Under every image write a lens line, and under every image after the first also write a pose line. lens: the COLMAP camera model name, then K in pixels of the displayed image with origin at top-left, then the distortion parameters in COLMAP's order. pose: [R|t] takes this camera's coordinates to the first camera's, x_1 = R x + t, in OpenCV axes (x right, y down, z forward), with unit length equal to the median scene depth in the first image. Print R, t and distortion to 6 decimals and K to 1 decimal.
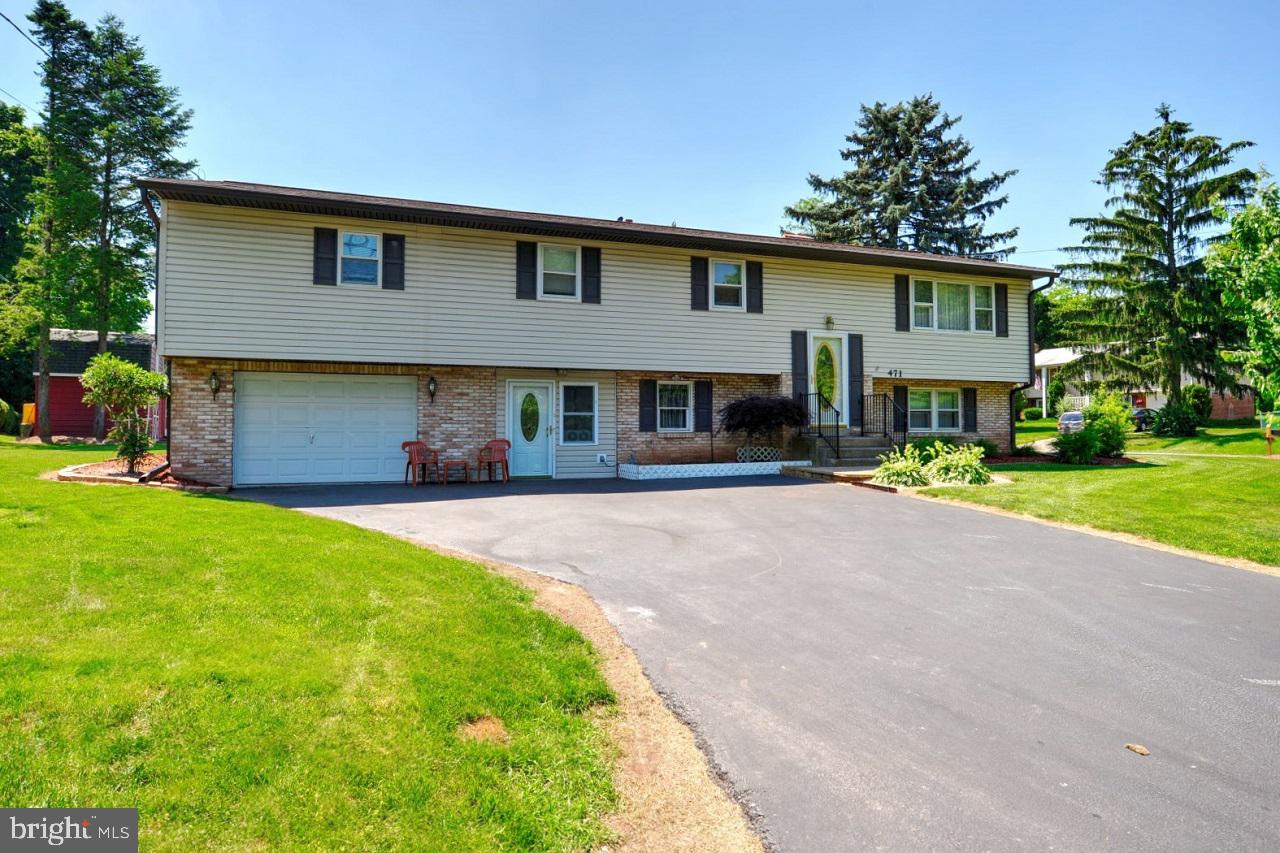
lens RADIAL K [[712.3, 0, 642.1], [0, 712.3, 418.5], [0, 0, 1]] dist [-0.018297, 0.000498]
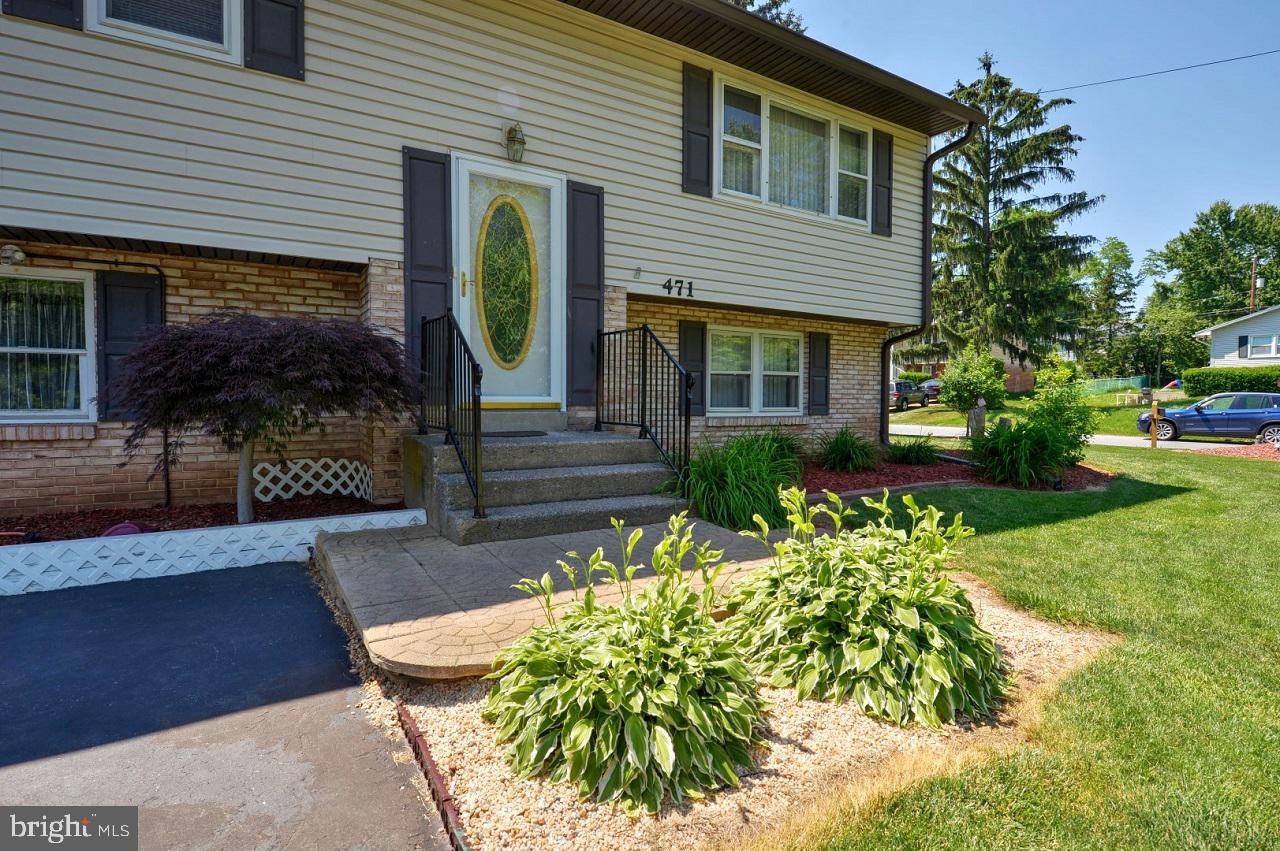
lens RADIAL K [[657.1, 0, 637.3], [0, 657.1, 422.6], [0, 0, 1]] dist [-0.000021, -0.000421]
pose [[0.973773, 0.000146, 0.227522, 0.235541], [-0.013440, 0.998290, 0.056882, -0.001964], [-0.227125, -0.058448, 0.972110, 0.595505]]
